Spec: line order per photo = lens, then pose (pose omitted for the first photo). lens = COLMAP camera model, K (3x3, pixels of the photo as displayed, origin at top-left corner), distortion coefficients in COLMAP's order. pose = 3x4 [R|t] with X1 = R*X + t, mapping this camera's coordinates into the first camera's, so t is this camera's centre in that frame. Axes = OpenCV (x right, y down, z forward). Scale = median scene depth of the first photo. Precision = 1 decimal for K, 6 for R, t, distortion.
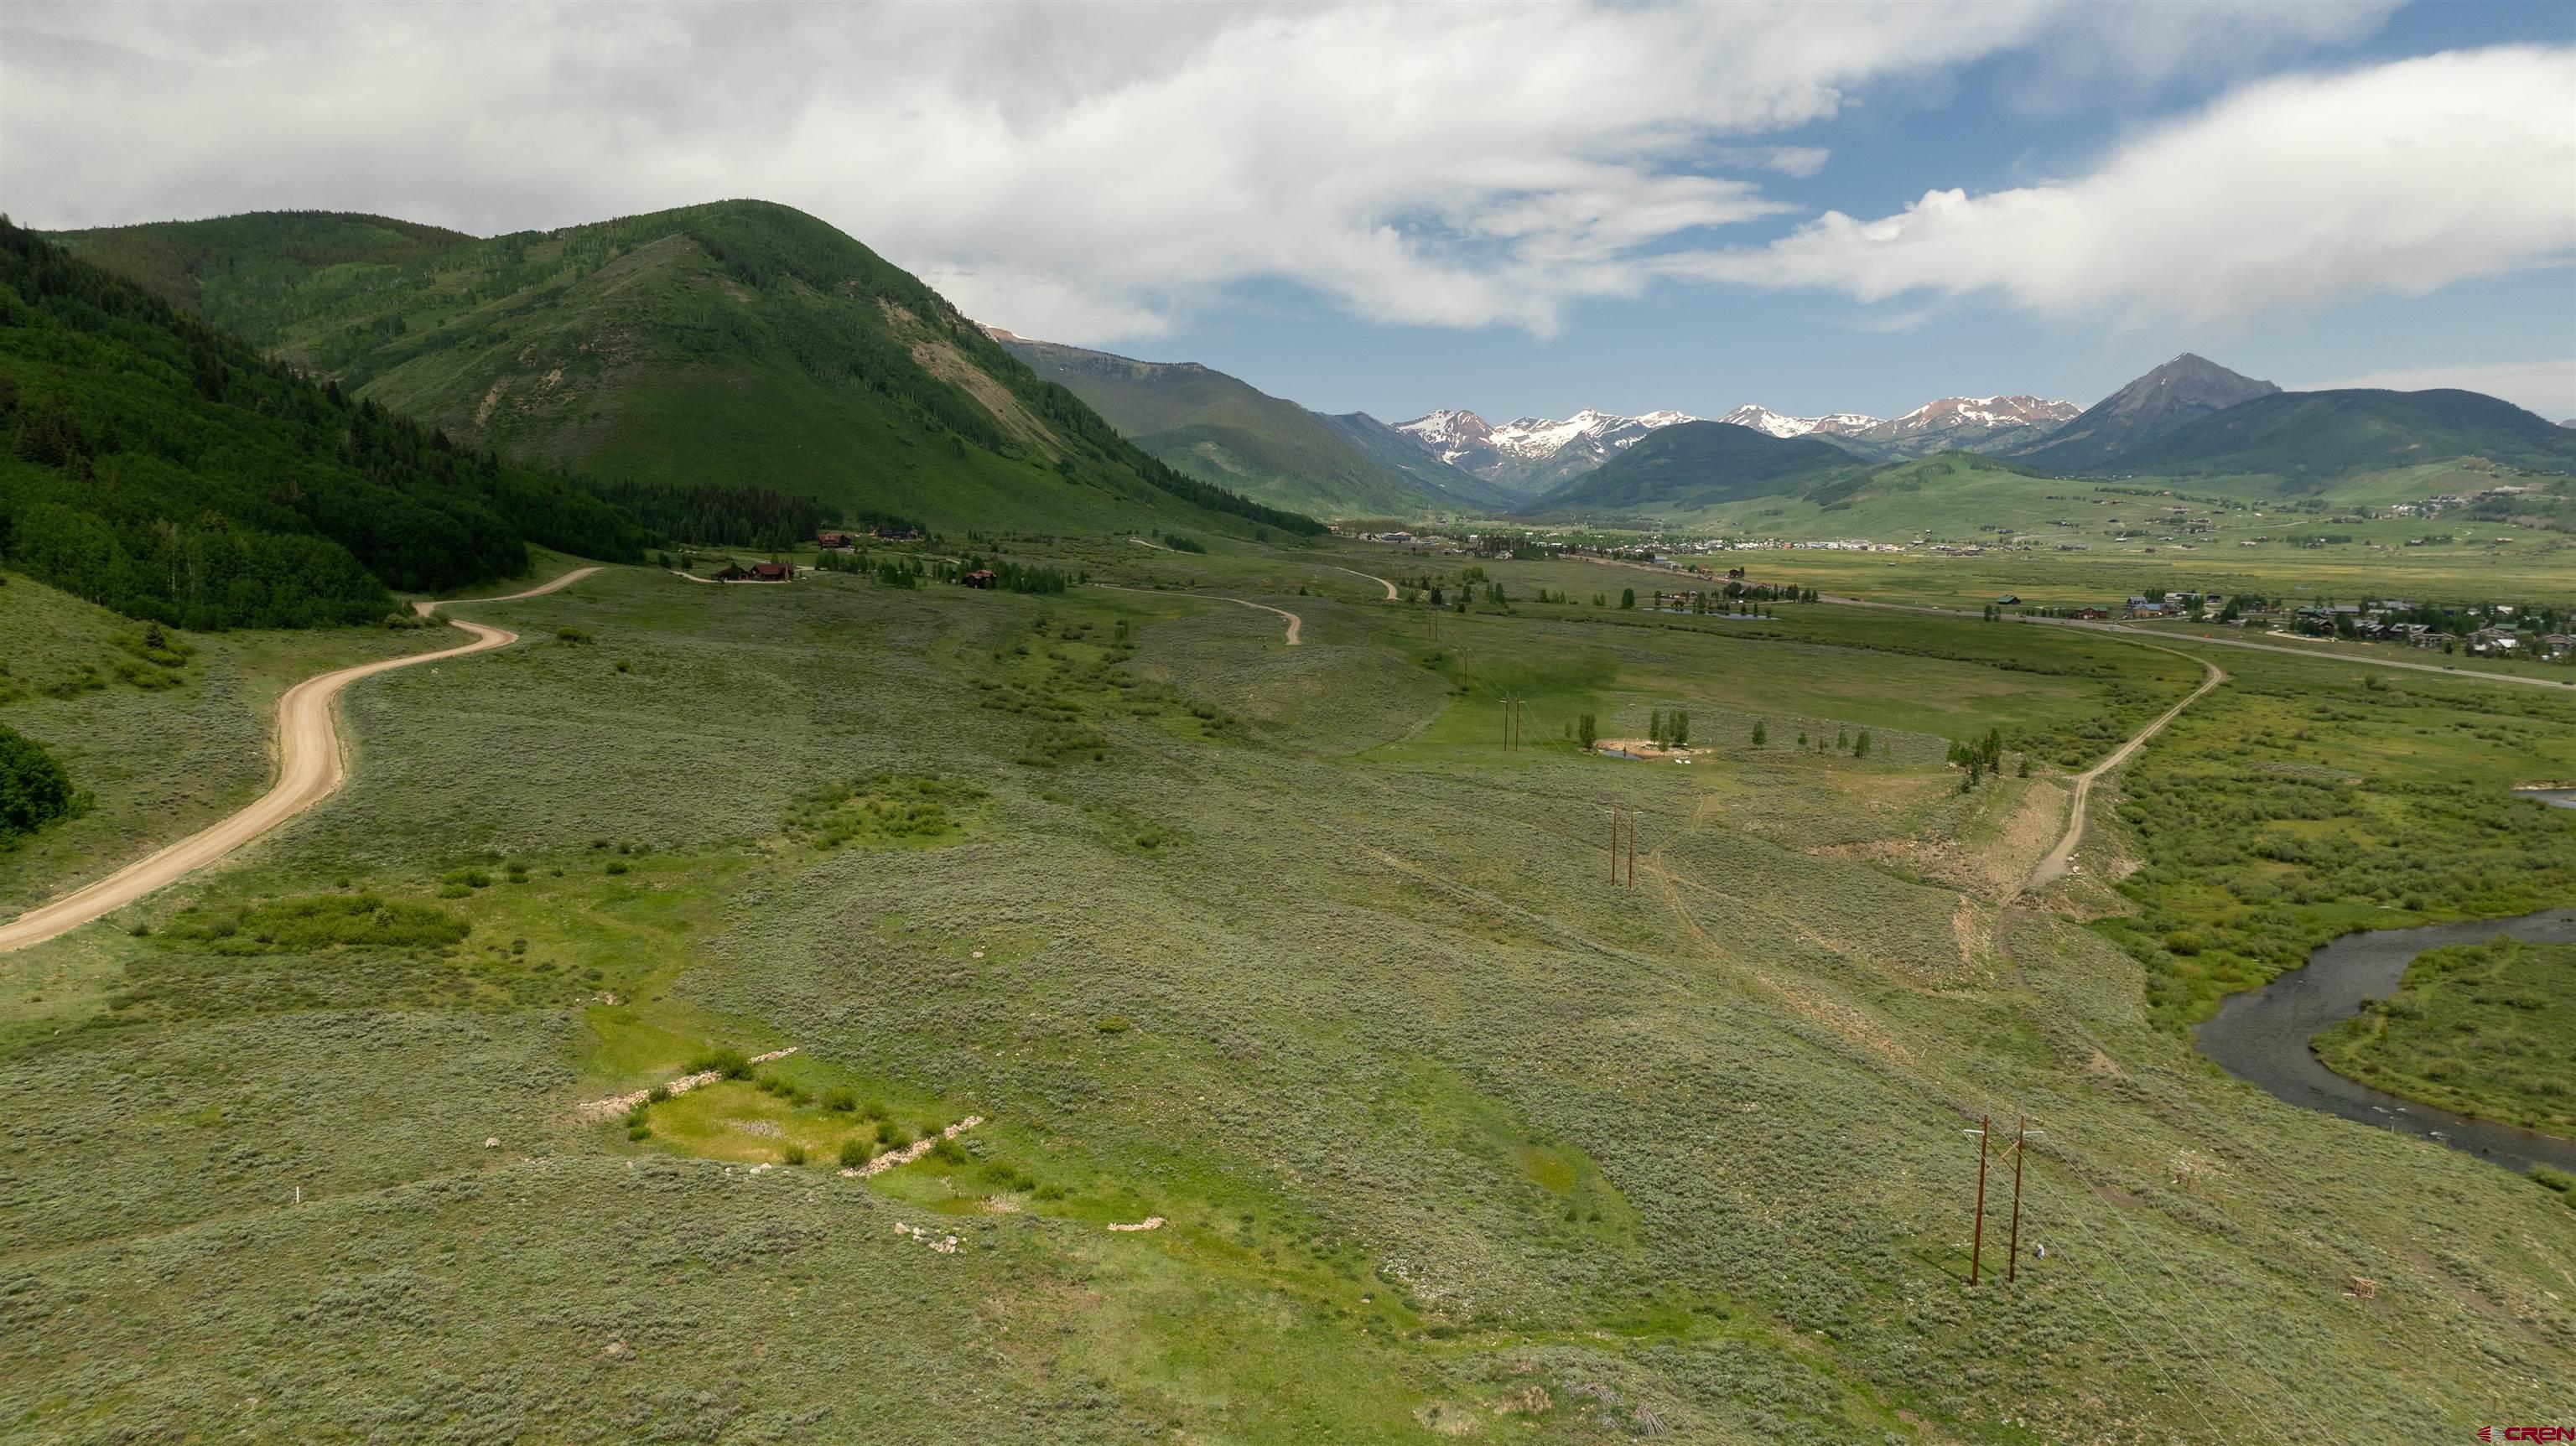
lens RADIAL K [[1795.3, 0, 1283.0], [0, 1795.3, 726.2], [0, 0, 1]] dist [-0.030746, 0.026401]
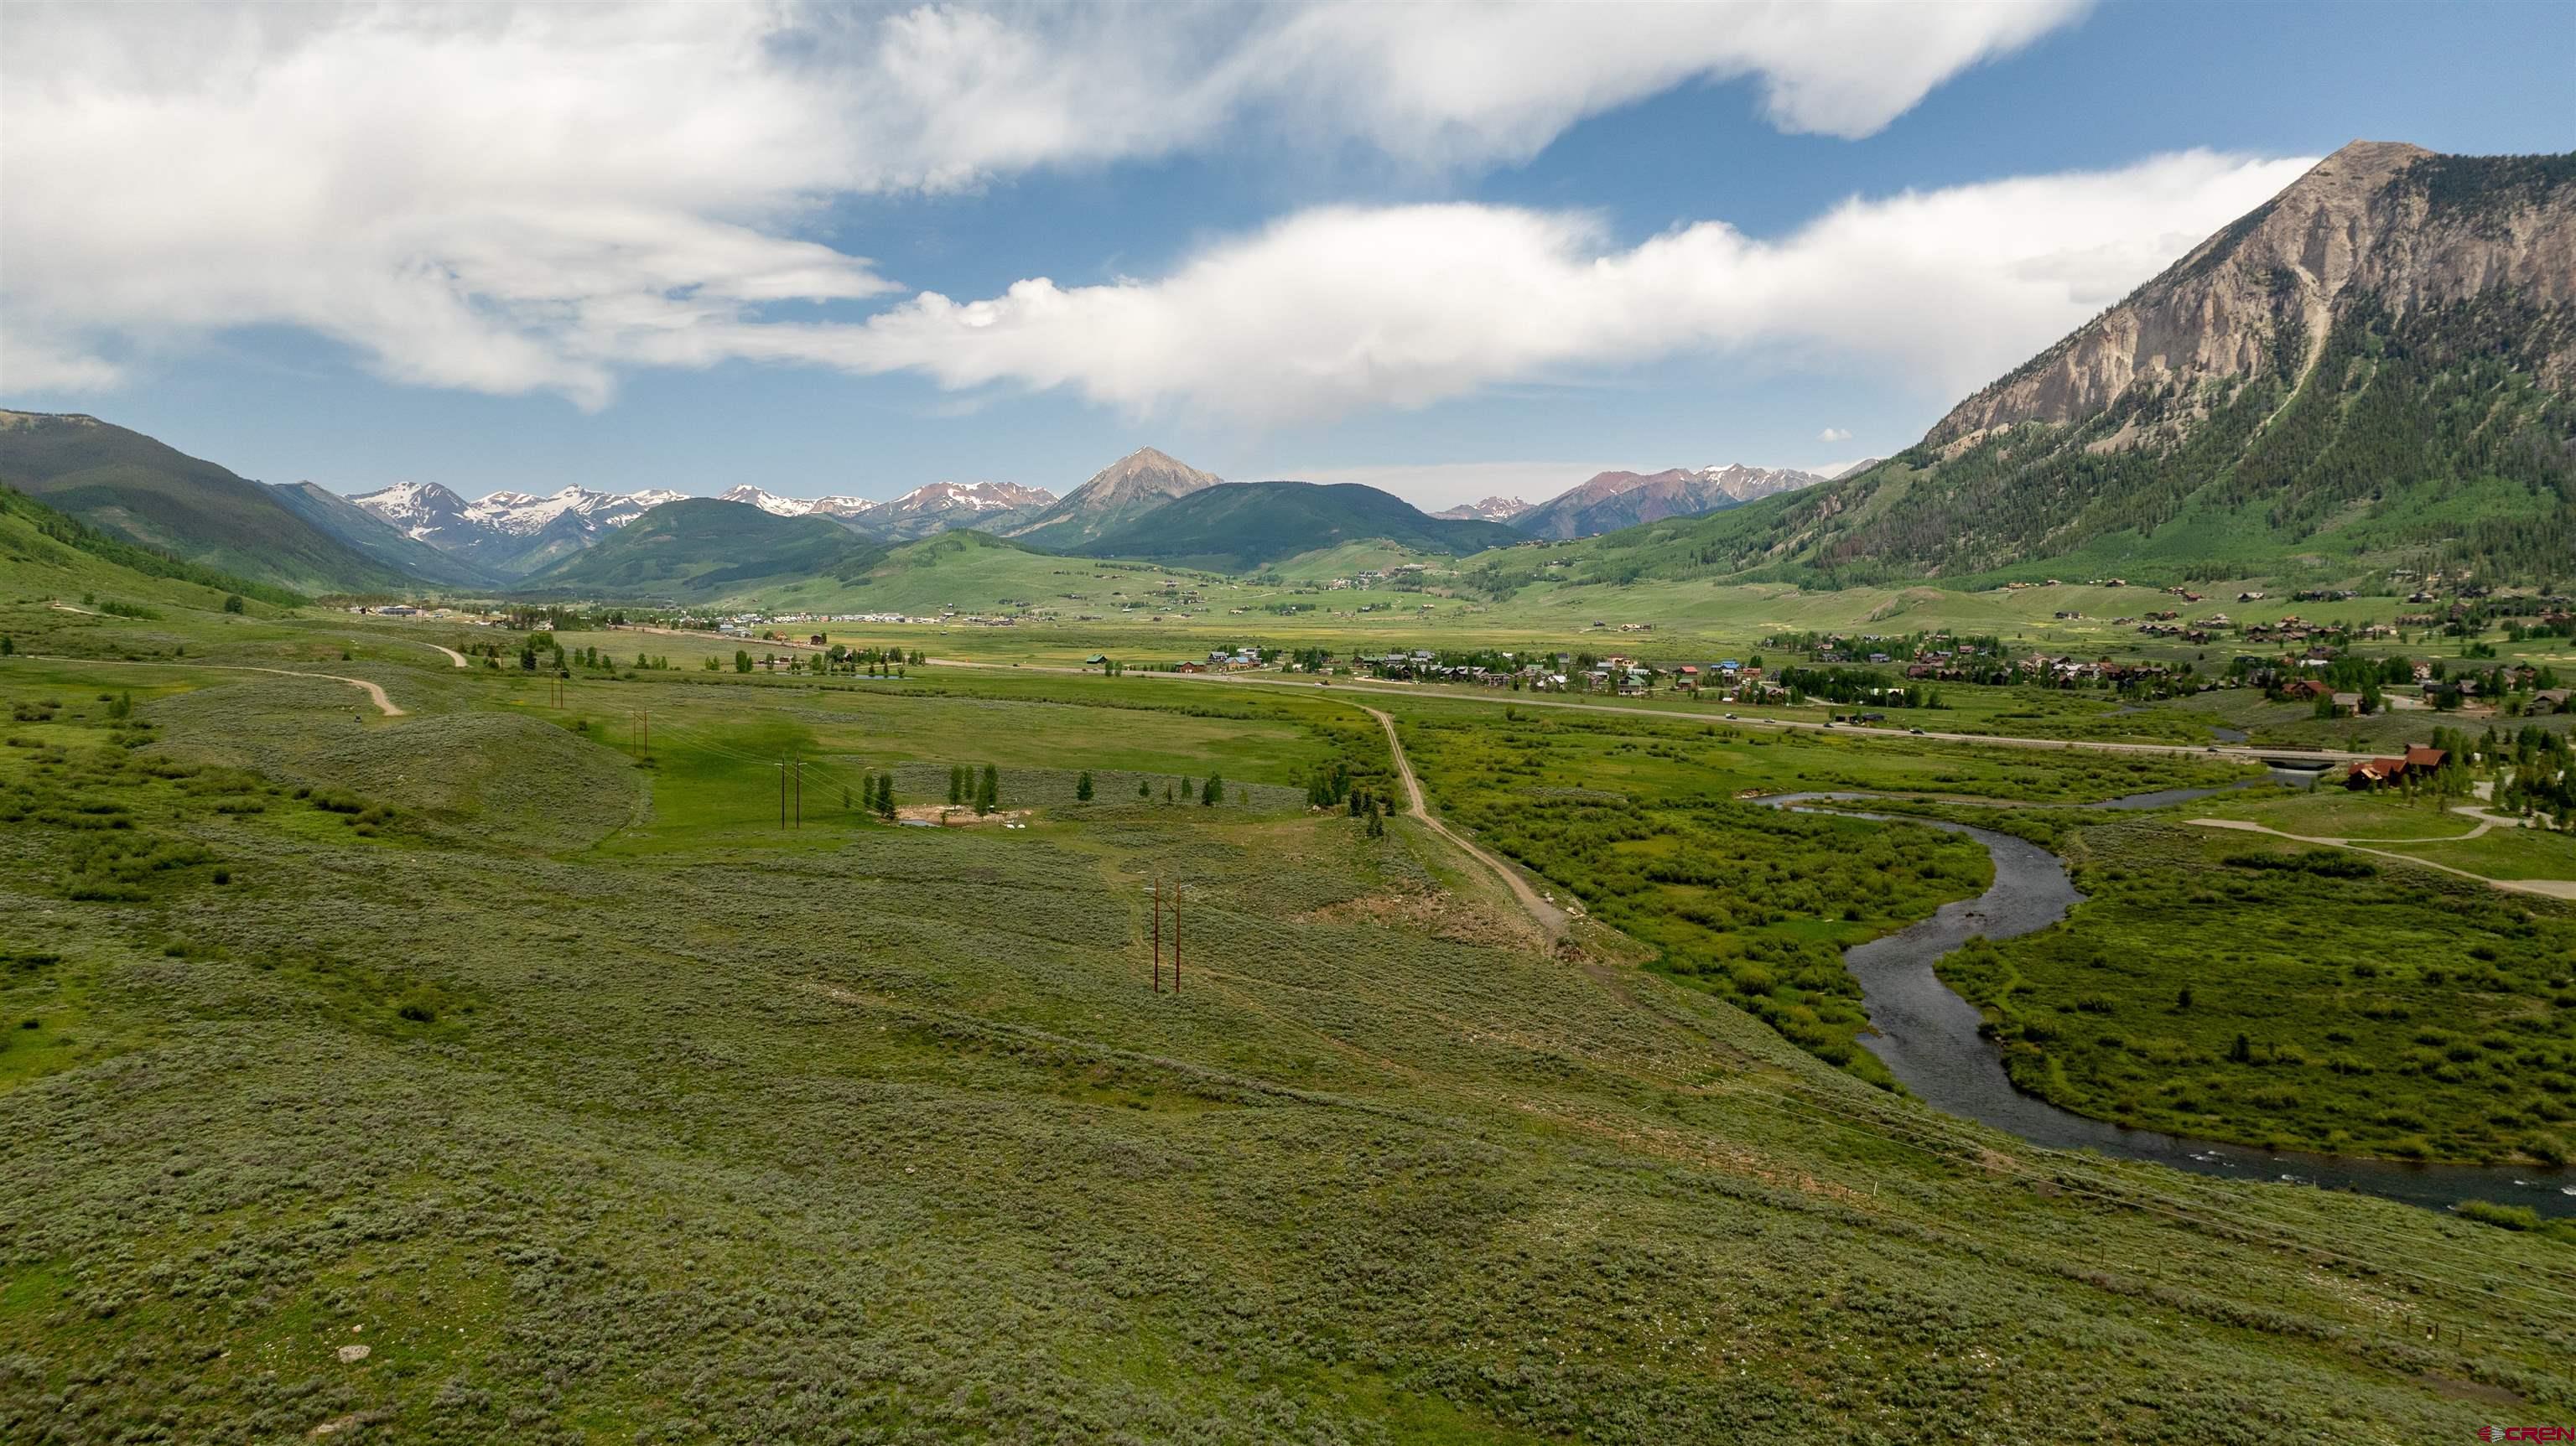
lens RADIAL K [[1795.3, 0, 1270.4], [0, 1795.3, 753.2], [0, 0, 1]] dist [-0.030746, 0.026401]
pose [[0.858927, -0.048584, 0.509788, -0.021585], [0.064047, 0.997865, -0.012813, 0.001190], [-0.508077, 0.043656, 0.860205, 0.061647]]
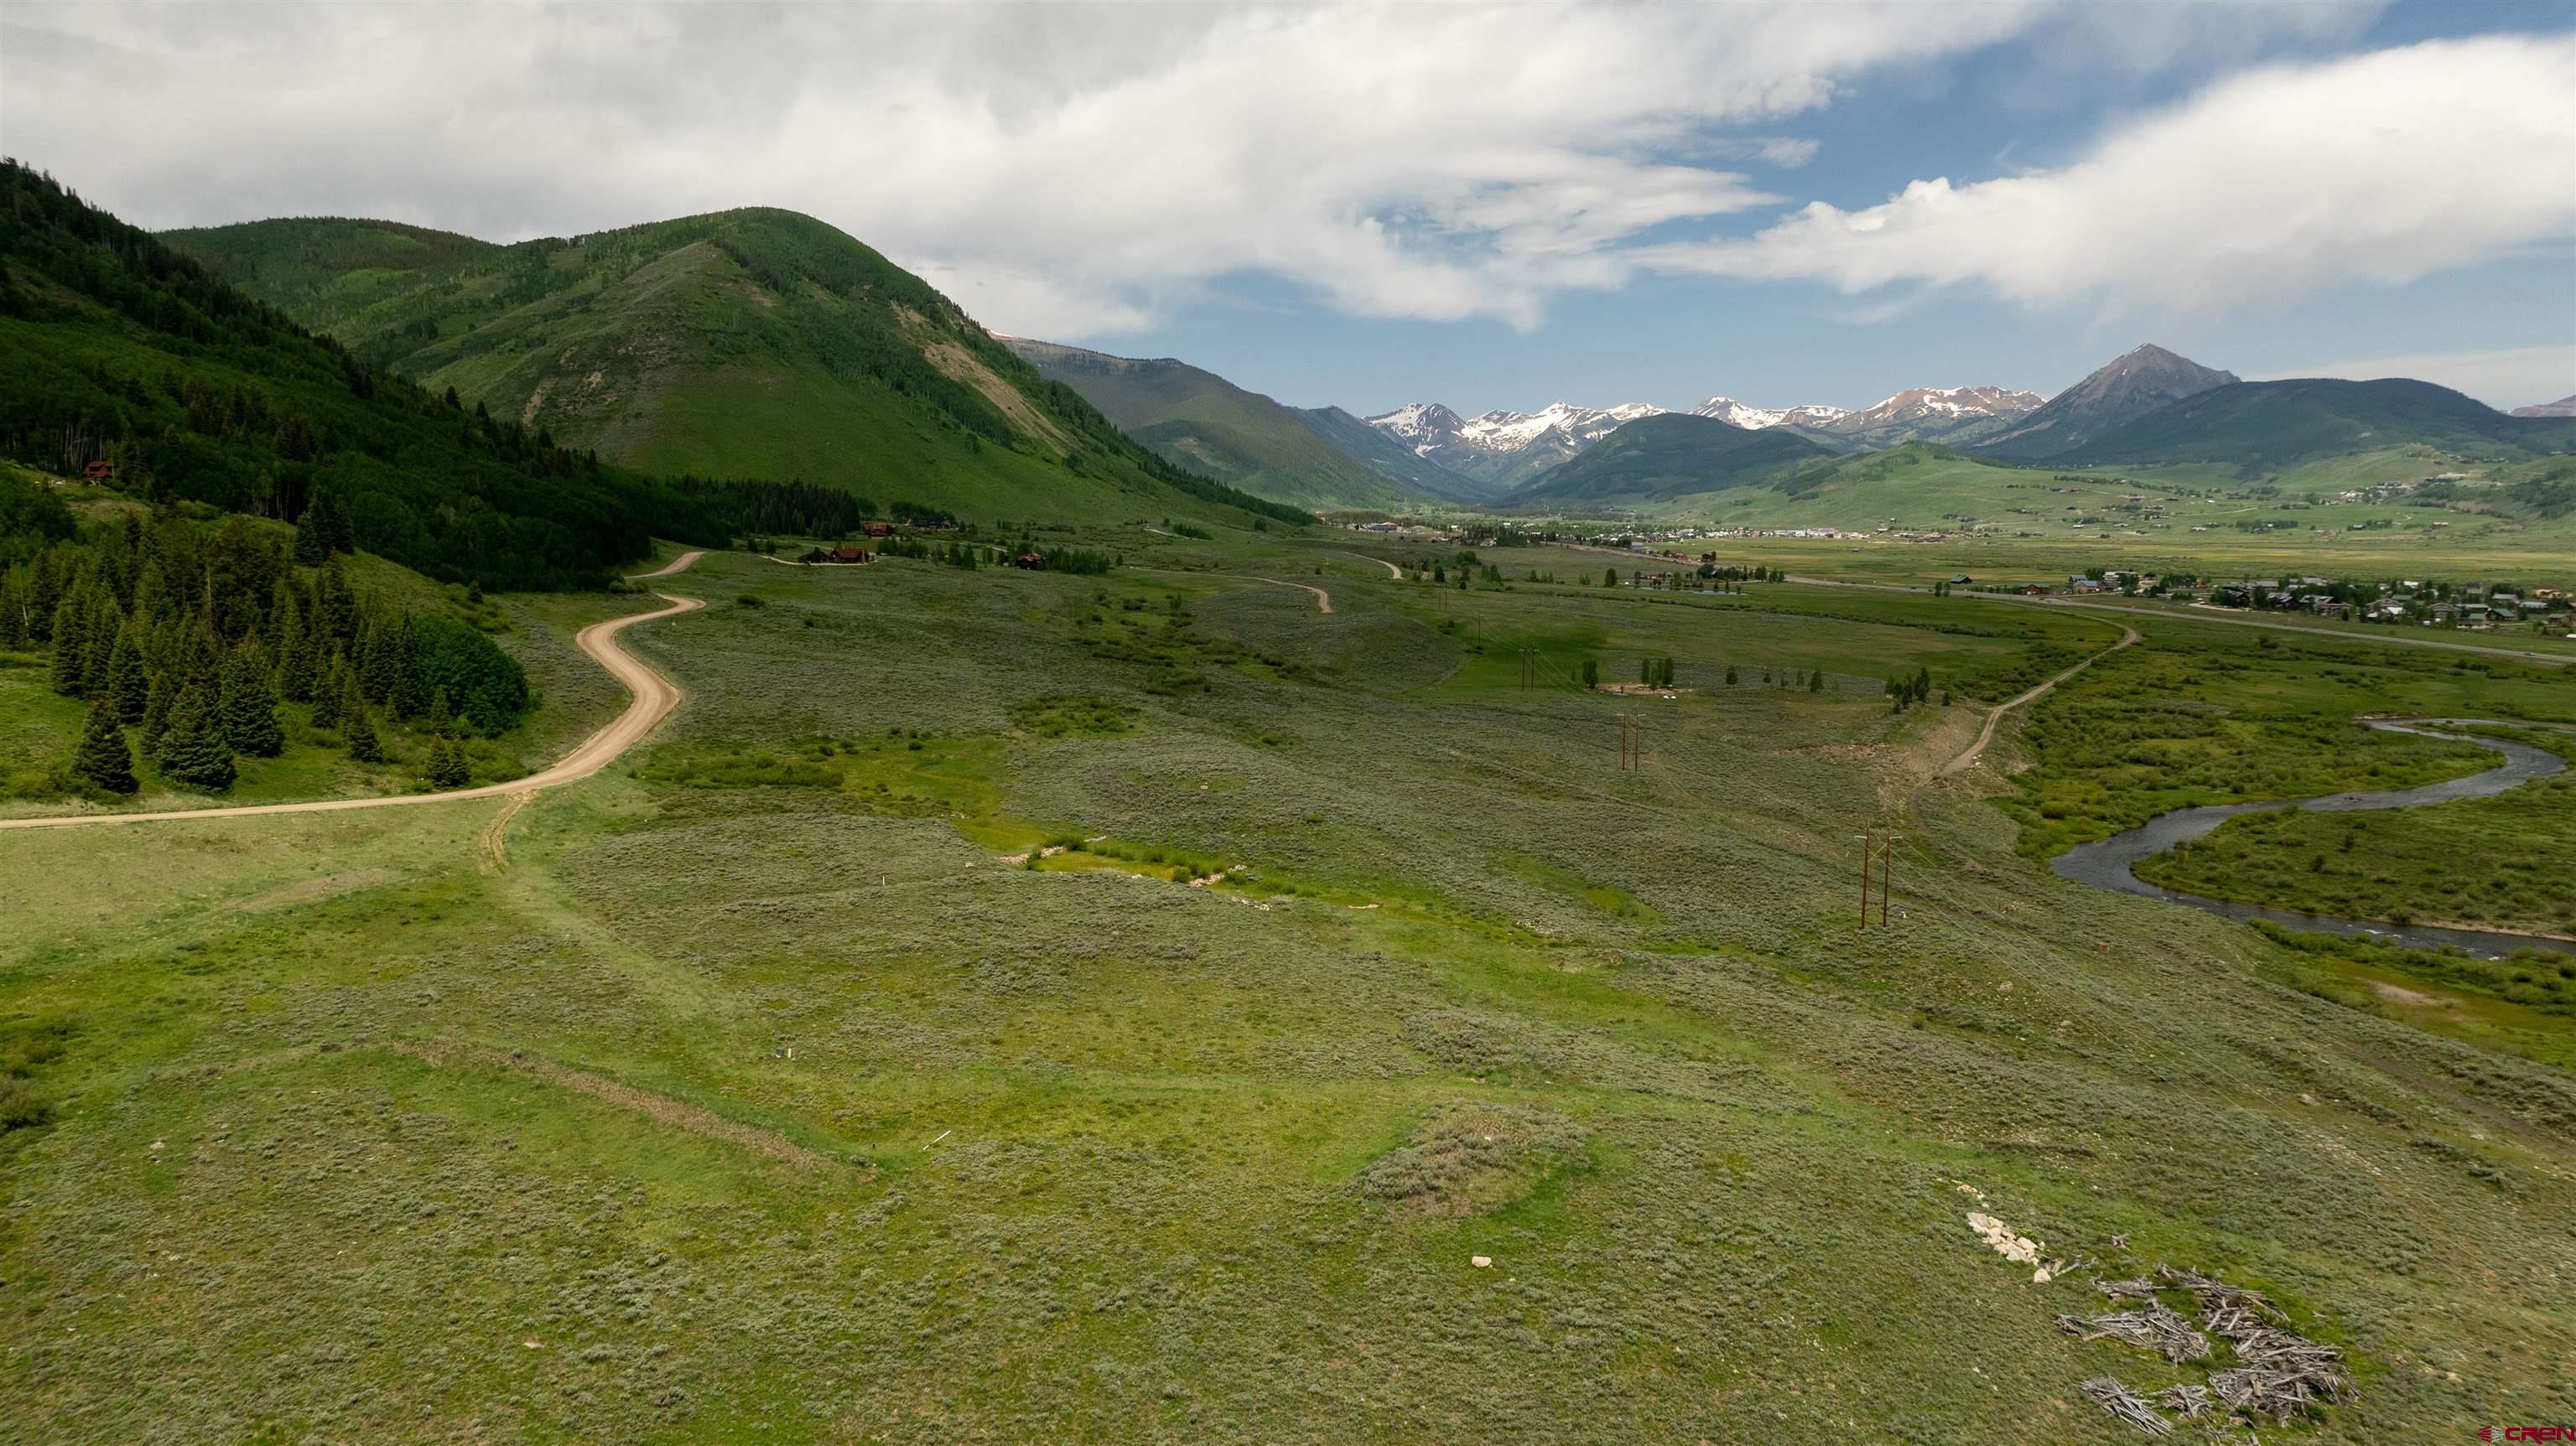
lens RADIAL K [[1795.3, 0, 1284.2], [0, 1795.3, 725.5], [0, 0, 1]] dist [-0.030746, 0.026401]
pose [[0.999844, -0.008071, 0.015712, -0.014440], [0.008029, 0.999964, 0.002775, 0.008311], [-0.015734, -0.002649, 0.999873, -0.053221]]
